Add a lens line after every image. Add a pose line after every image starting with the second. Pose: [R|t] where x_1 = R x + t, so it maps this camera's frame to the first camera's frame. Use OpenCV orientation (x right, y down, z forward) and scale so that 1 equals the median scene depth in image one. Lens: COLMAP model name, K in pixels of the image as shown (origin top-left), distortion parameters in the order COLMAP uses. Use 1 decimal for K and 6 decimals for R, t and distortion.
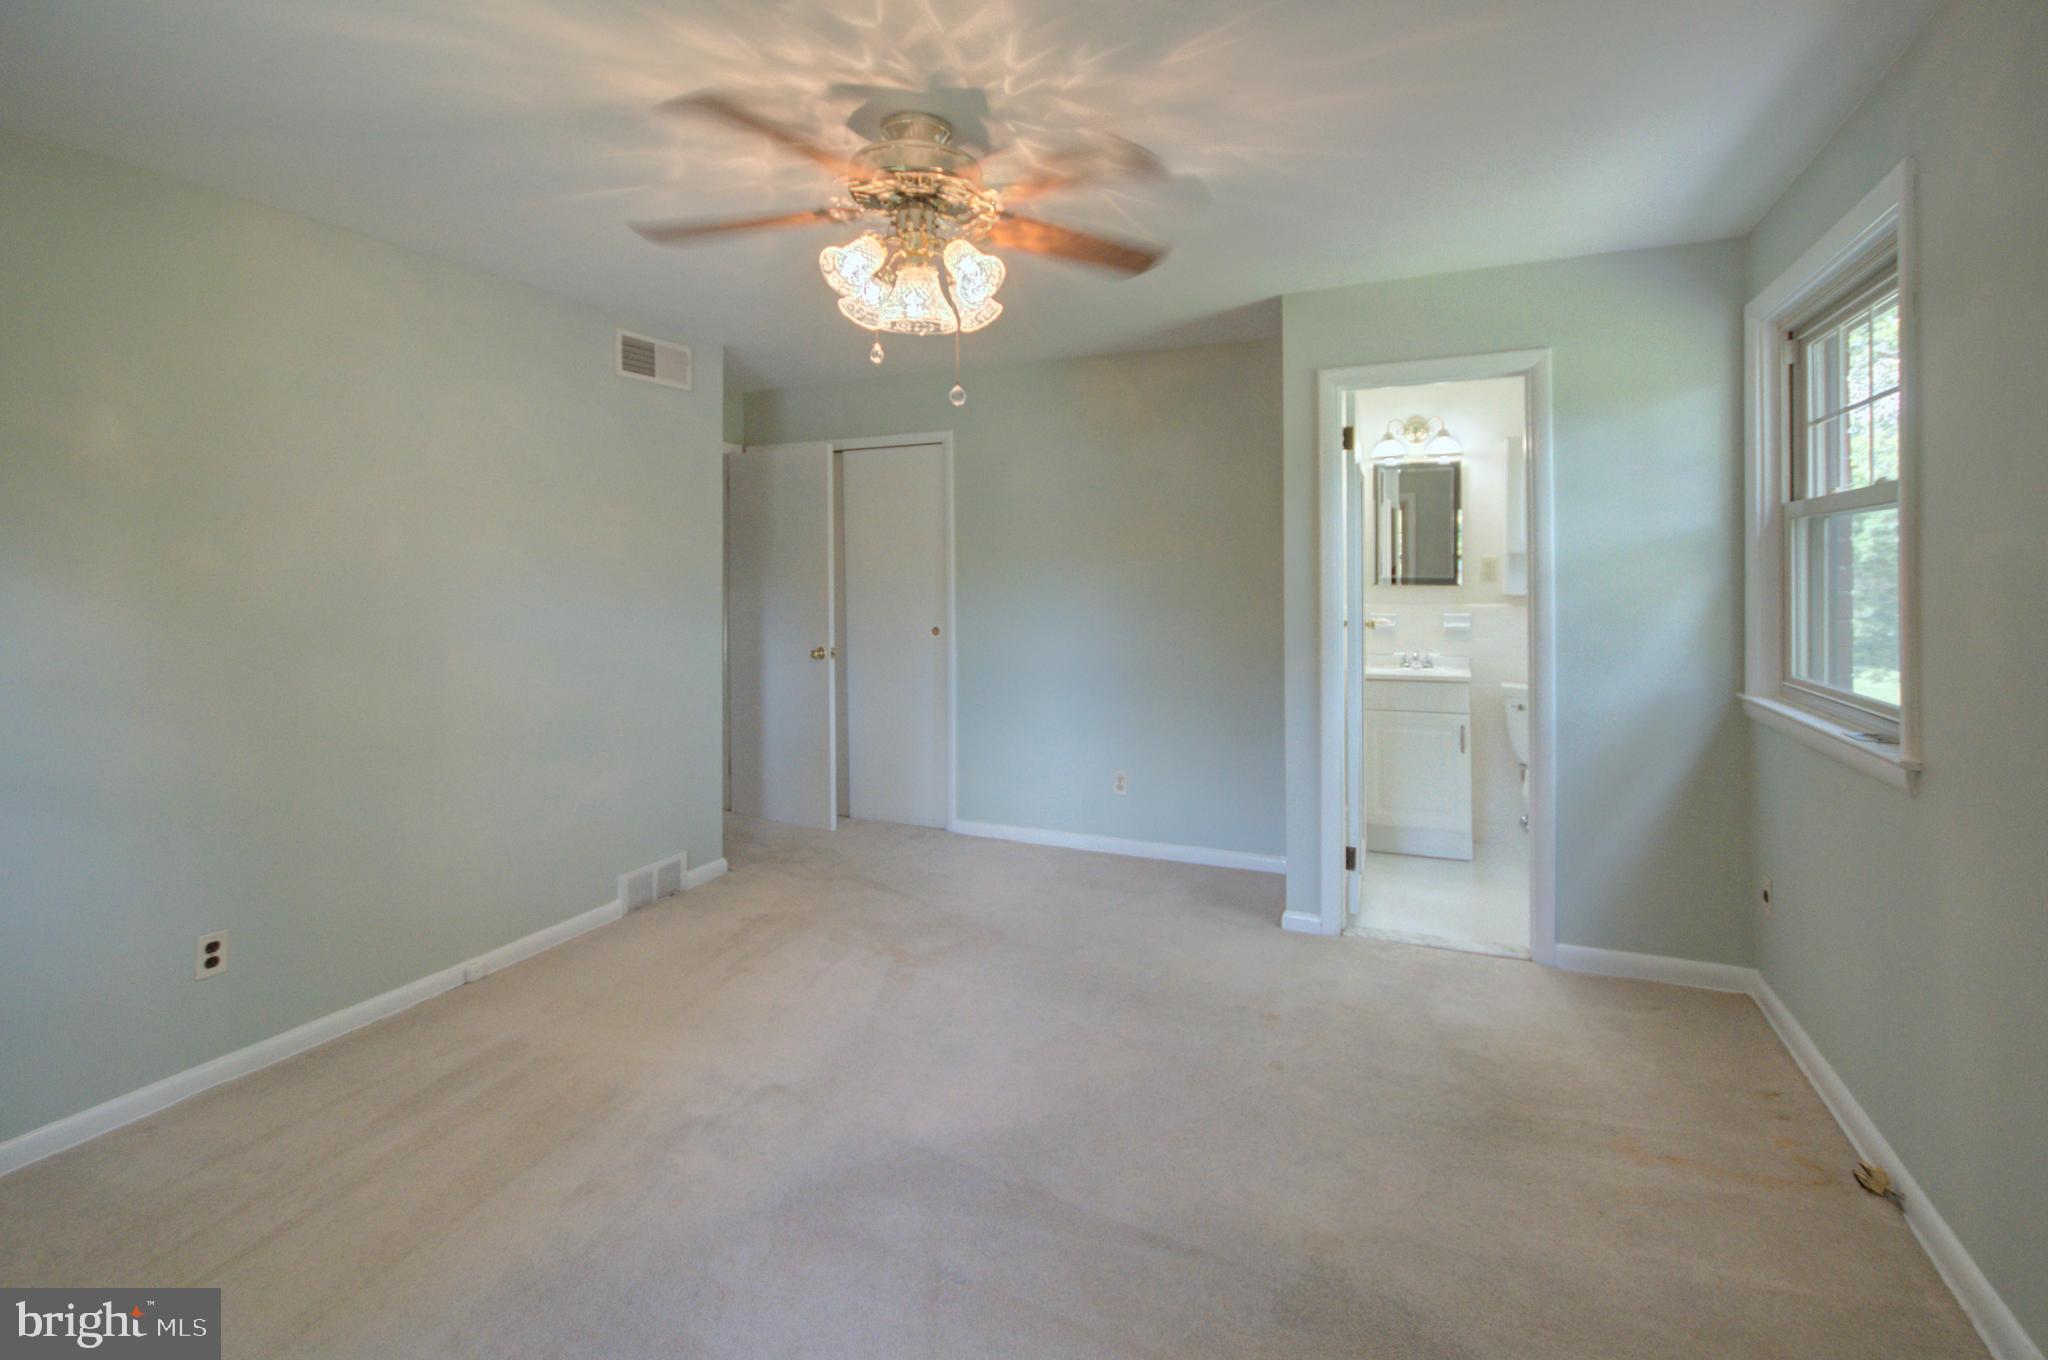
lens RADIAL K [[930.2, 0, 1027.0], [0, 930.2, 573.7], [0, 0, 1]] dist [-0.000721, -0.000132]
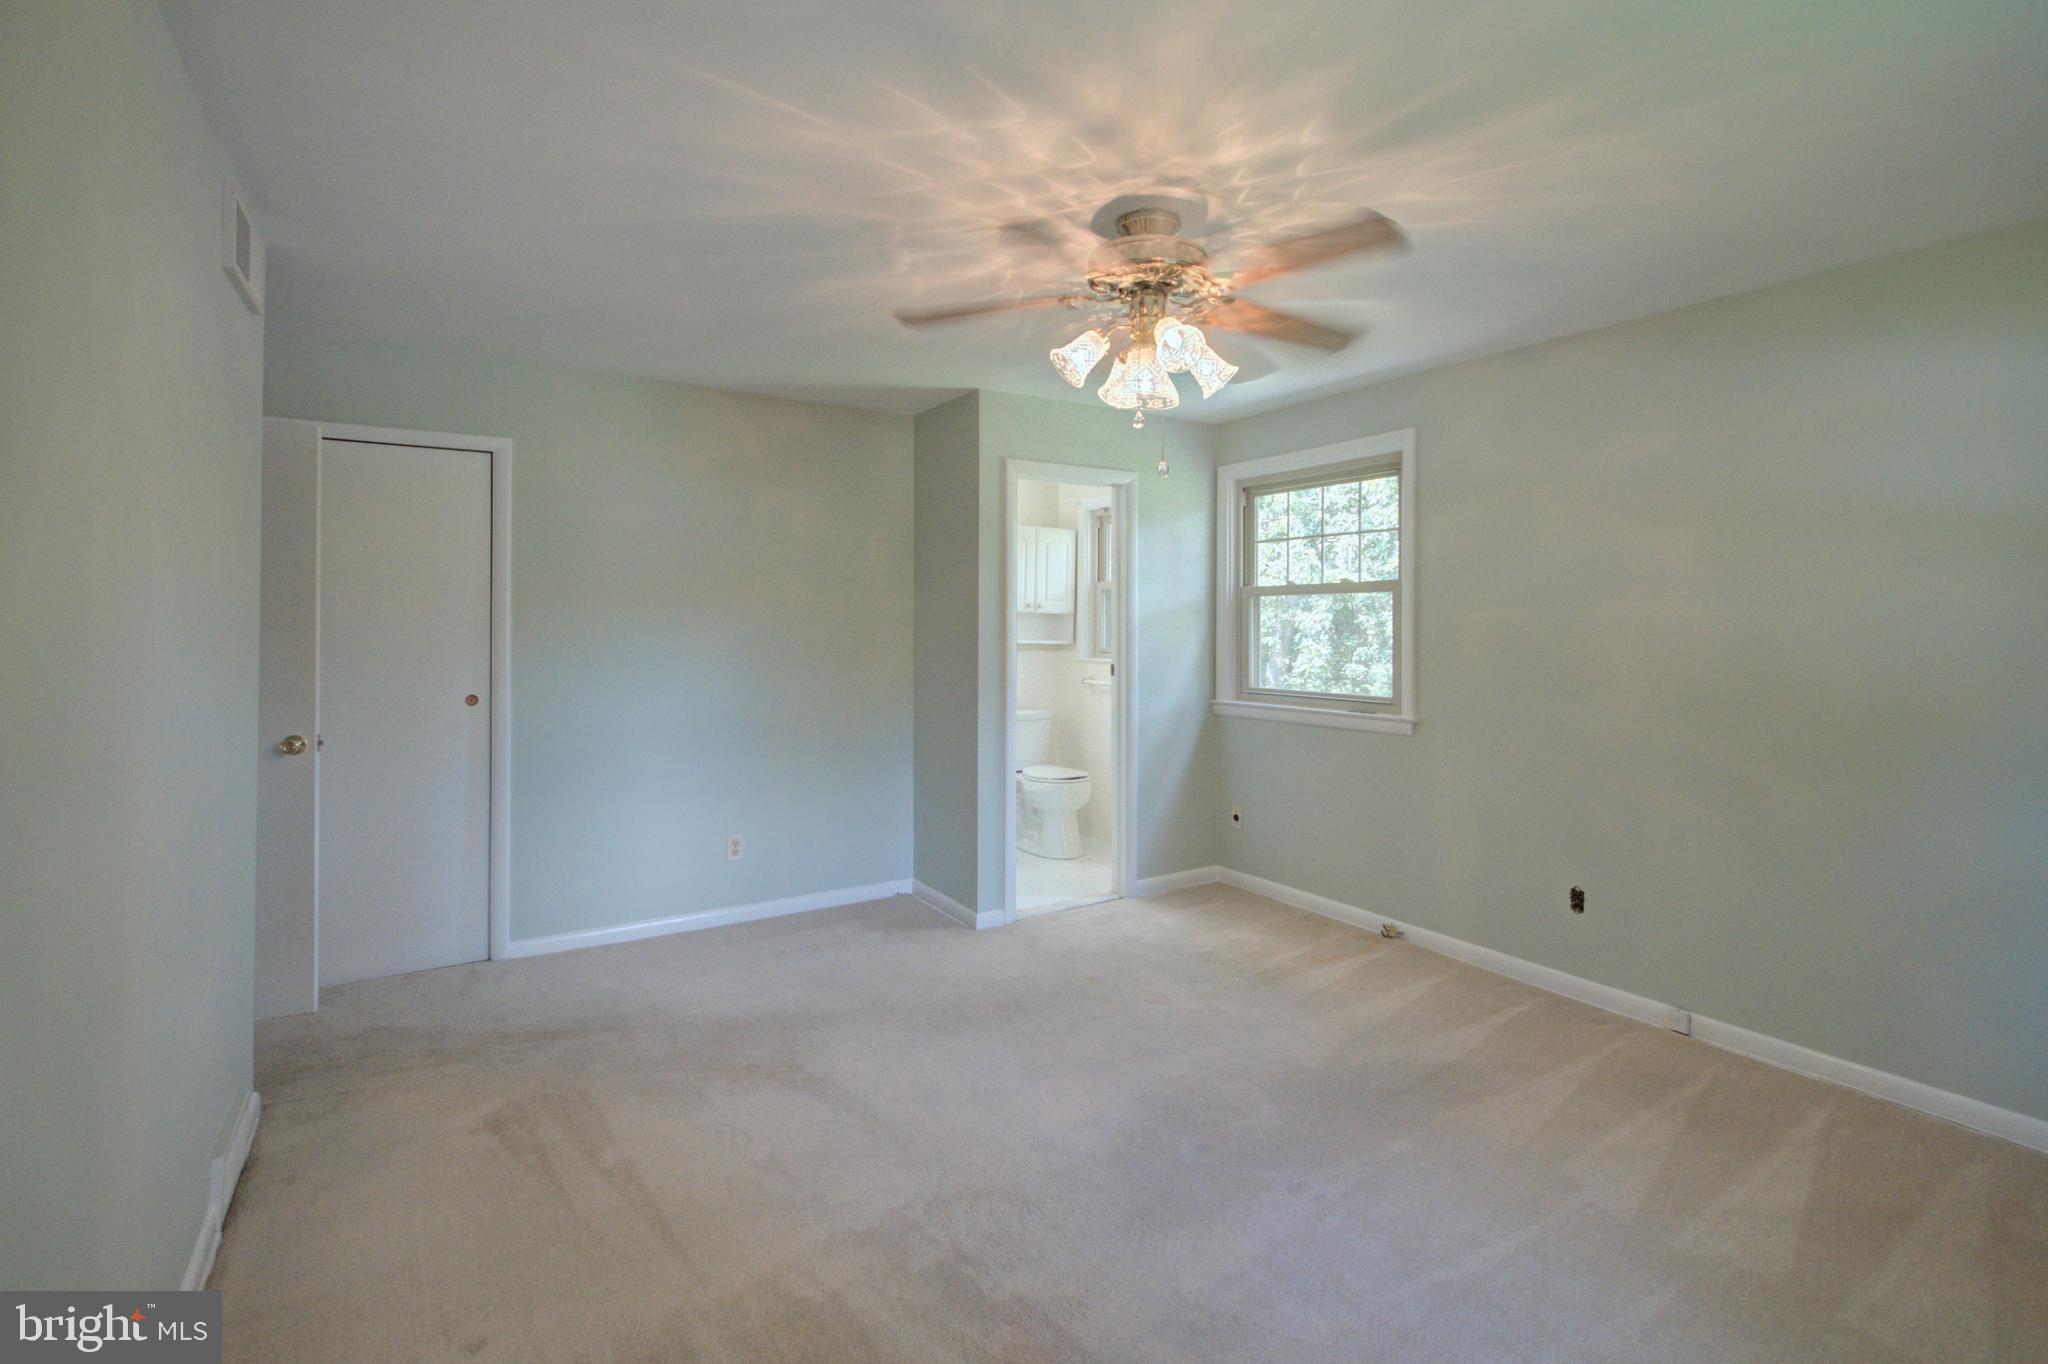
lens RADIAL K [[932.2, 0, 1023.9], [0, 932.2, 622.4], [0, 0, 1]] dist [0.000296, 0.000021]
pose [[0.556606, 0.006402, 0.830752, -0.742443], [-0.005548, 0.999977, -0.003989, -0.000881], [-0.830758, -0.002388, 0.556628, 0.331907]]
